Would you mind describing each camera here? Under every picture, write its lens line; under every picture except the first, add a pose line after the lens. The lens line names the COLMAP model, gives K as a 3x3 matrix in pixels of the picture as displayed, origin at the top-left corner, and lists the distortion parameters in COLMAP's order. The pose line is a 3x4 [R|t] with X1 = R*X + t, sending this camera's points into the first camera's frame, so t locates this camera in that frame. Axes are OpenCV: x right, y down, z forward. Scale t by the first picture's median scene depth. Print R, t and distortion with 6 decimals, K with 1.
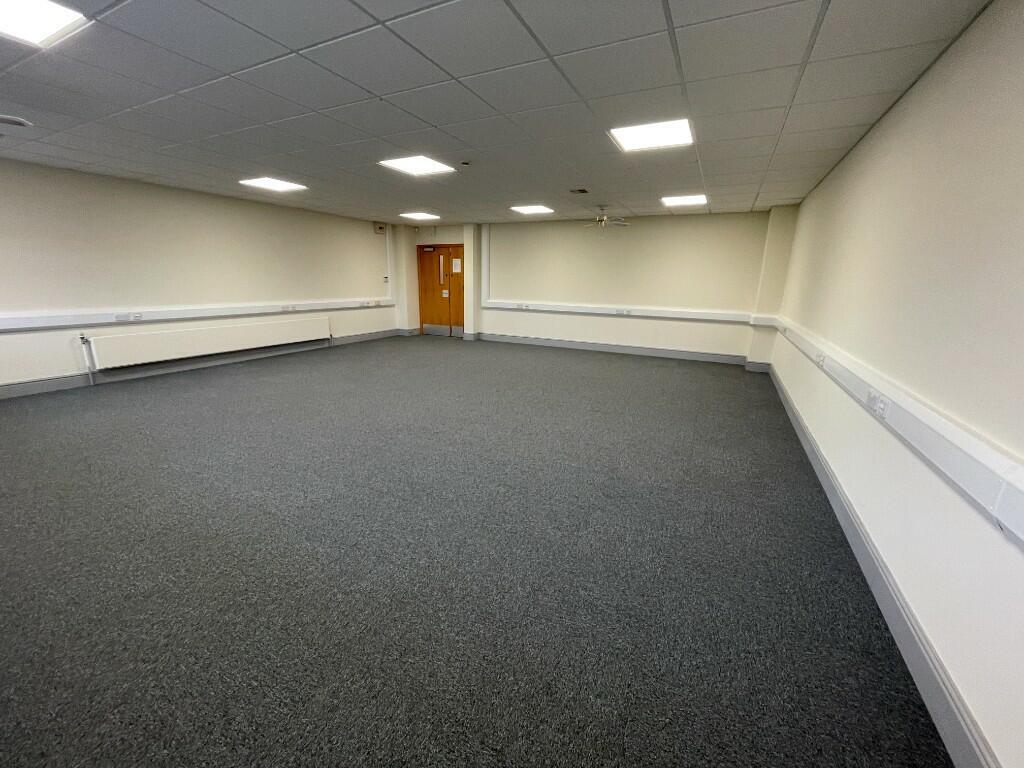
lens RADIAL K [[413.1, 0, 511.1], [0, 413.1, 379.5], [0, 0, 1]] dist [-0.002692, -0.000904]
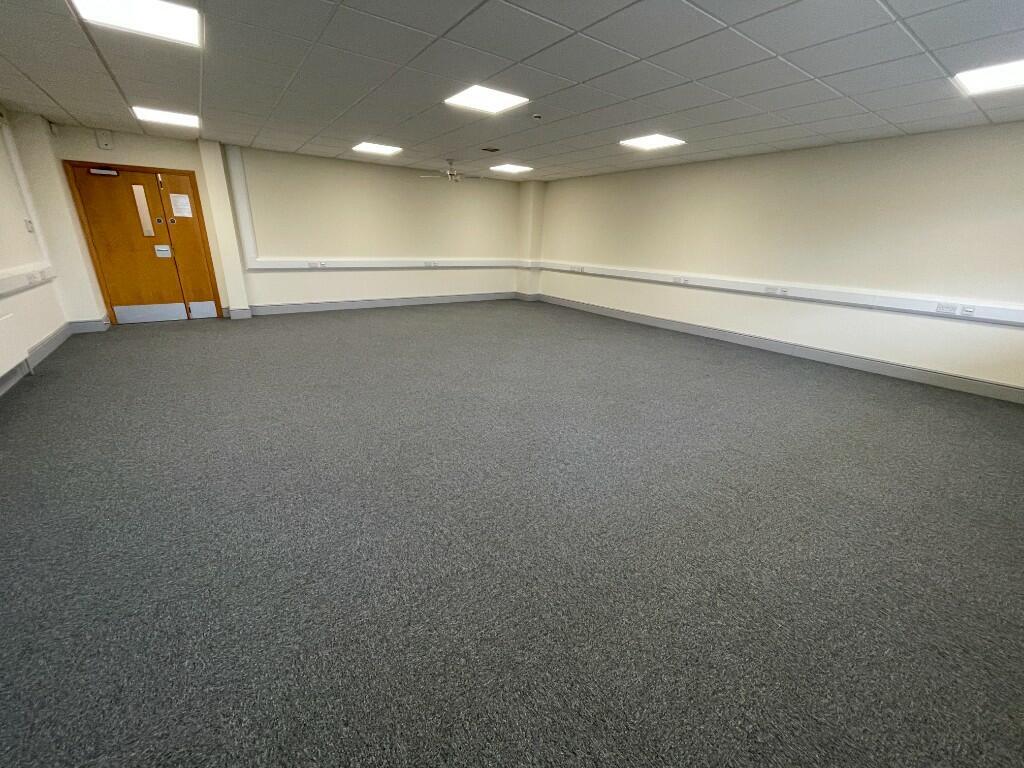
lens RADIAL K [[413.1, 0, 510.9], [0, 413.1, 386.5], [0, 0, 1]] dist [-0.002692, -0.000904]
pose [[0.464234, -0.306033, 0.831162, -0.510653], [0.184958, 0.951218, 0.246932, -0.074195], [-0.866186, 0.039096, 0.498191, 0.257683]]
